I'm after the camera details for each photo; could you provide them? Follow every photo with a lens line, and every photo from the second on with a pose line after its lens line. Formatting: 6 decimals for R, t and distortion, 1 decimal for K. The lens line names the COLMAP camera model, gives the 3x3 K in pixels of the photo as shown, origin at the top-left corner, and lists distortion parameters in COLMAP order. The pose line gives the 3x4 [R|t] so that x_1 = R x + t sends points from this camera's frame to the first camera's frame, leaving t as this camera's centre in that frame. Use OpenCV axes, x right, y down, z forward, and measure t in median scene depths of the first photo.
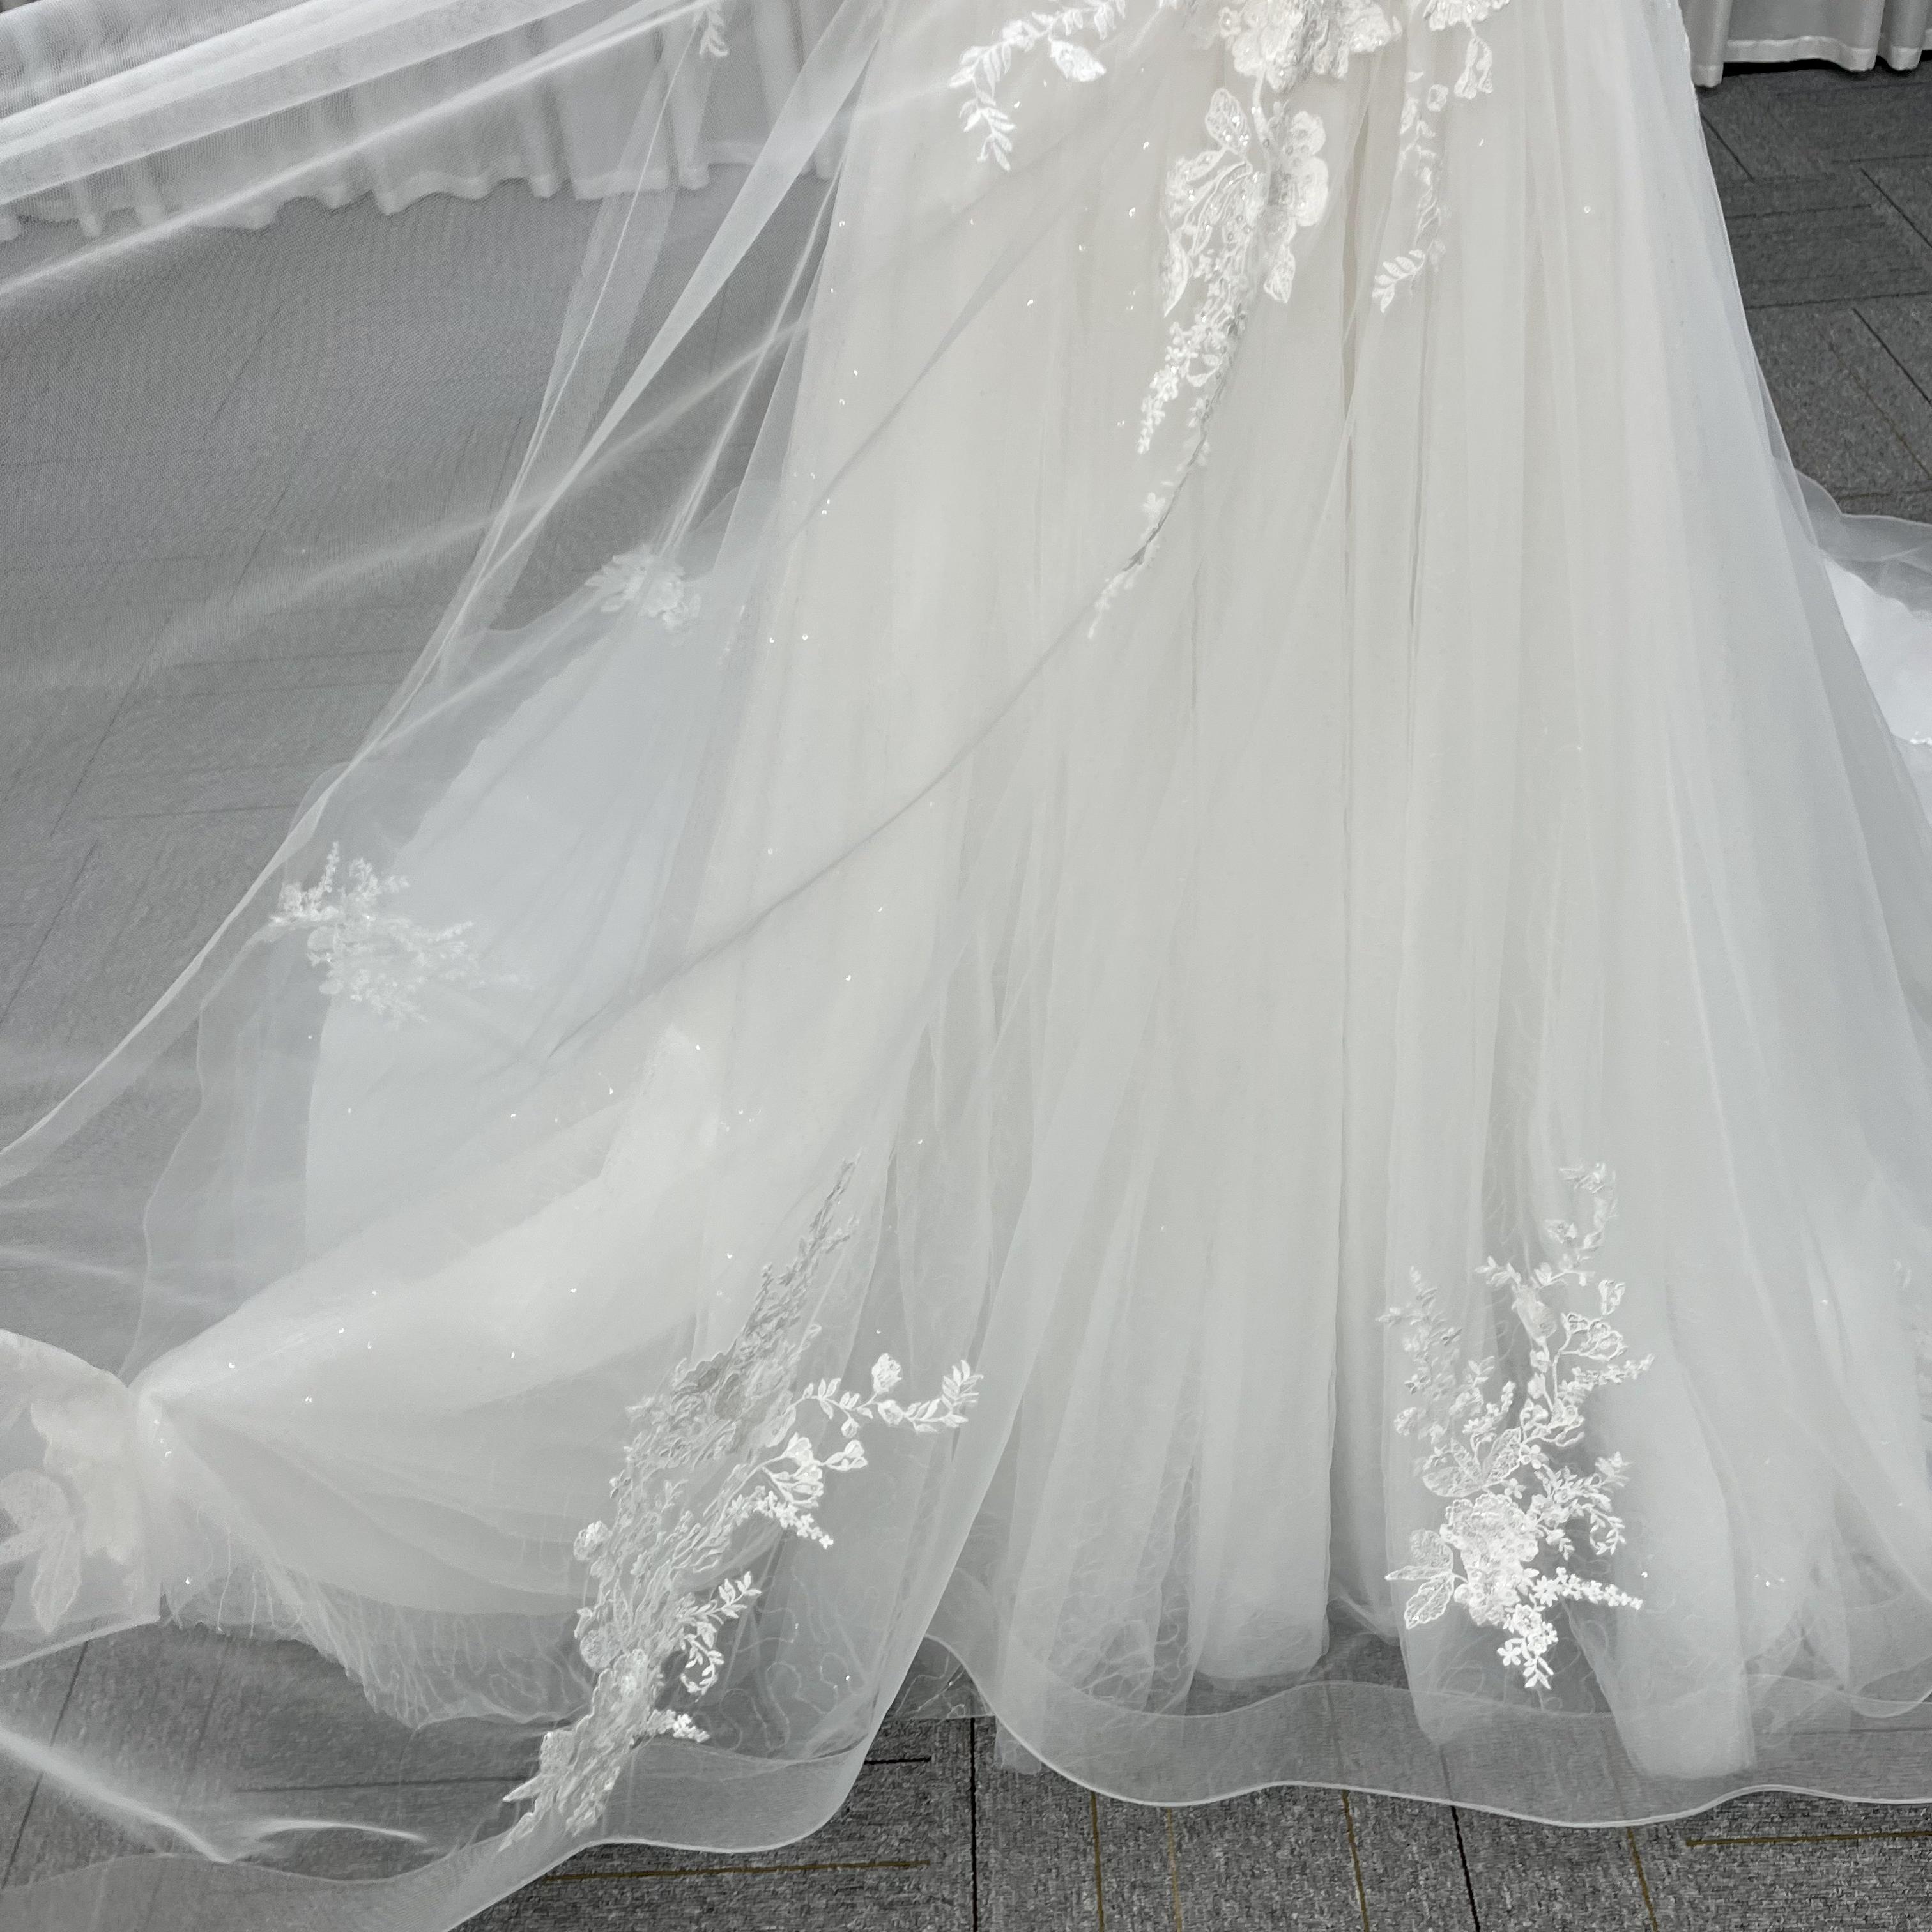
lens RADIAL K [[1972.8, 0, 949.0], [0, 1972.8, 943.7], [0, 0, 1]] dist [0.025947, 0.000000]
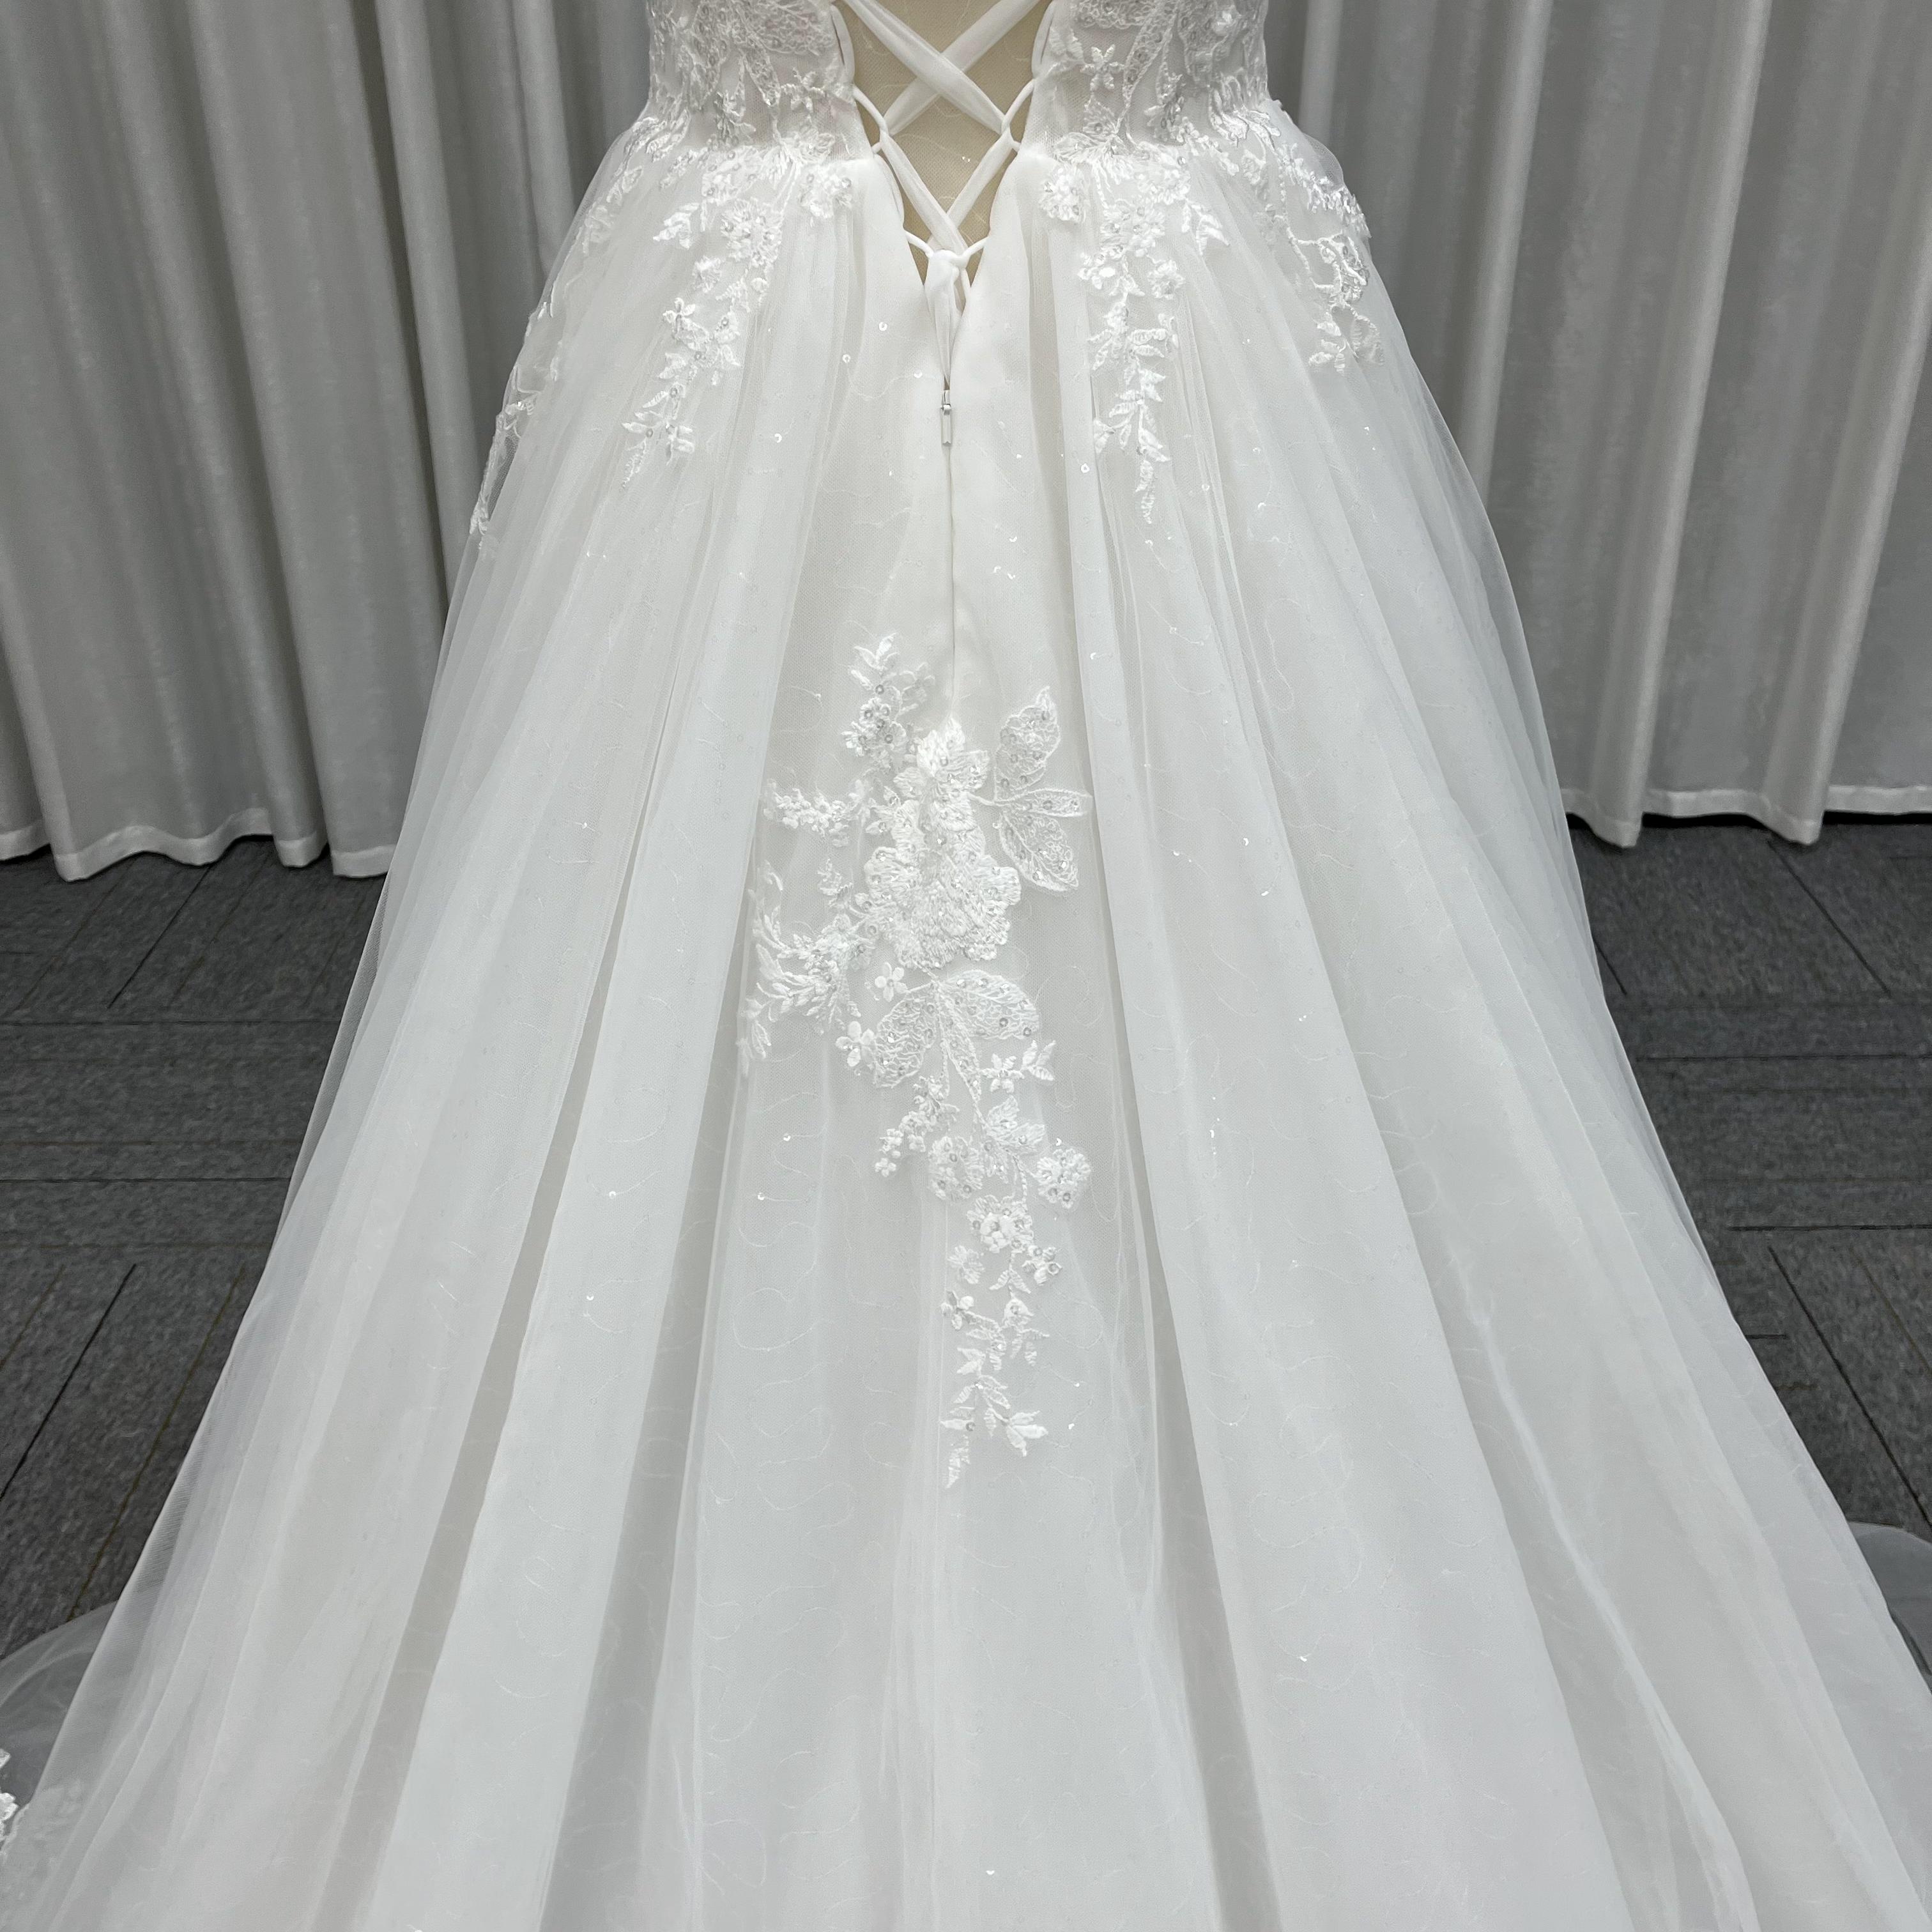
lens RADIAL K [[1972.8, 0, 974.5], [0, 1972.8, 983.1], [0, 0, 1]] dist [0.025947, 0.000000]
pose [[0.997208, 0.059905, 0.044579, 0.068475], [-0.050046, 0.979246, -0.196400, -0.543078], [-0.055419, 0.193621, 0.979510, 0.698356]]
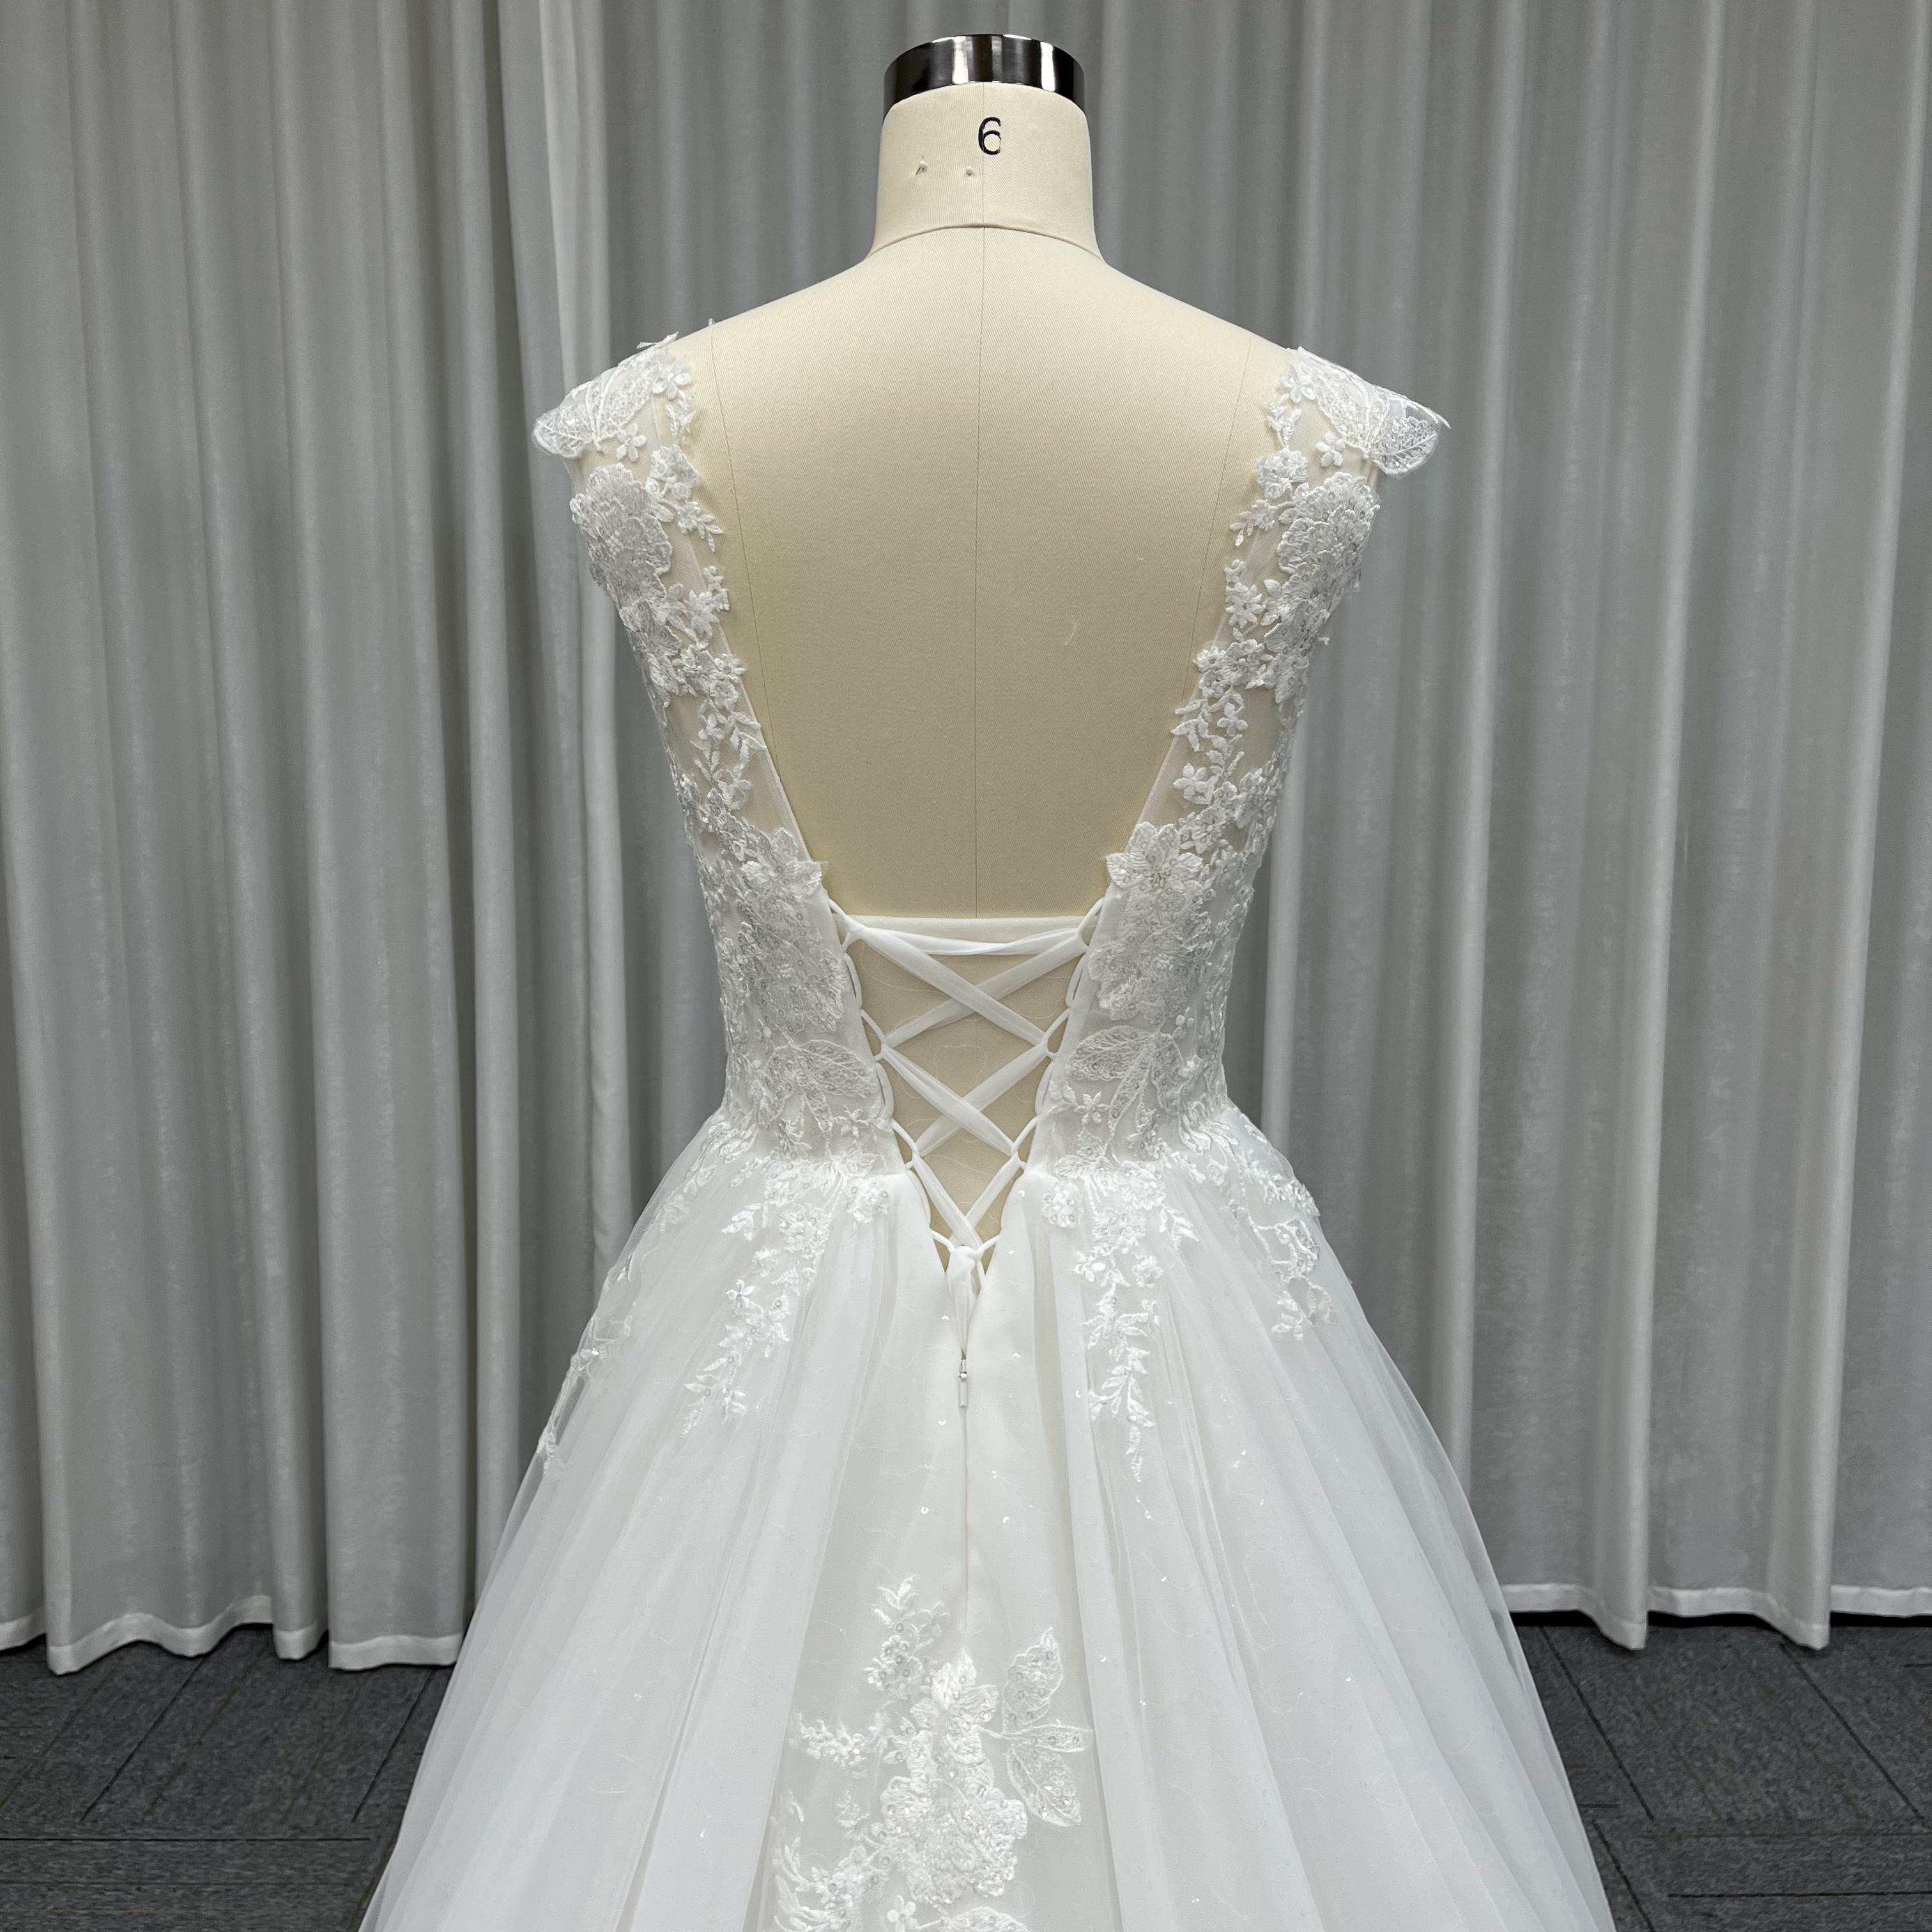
lens RADIAL K [[1972.8, 0, 989.7], [0, 1972.8, 972.8], [0, 0, 1]] dist [0.025947, 0.000000]
pose [[0.996467, 0.080788, 0.022945, 0.058811], [-0.056030, 0.843029, -0.534942, -0.574628], [-0.062561, 0.531766, 0.844577, 0.592547]]
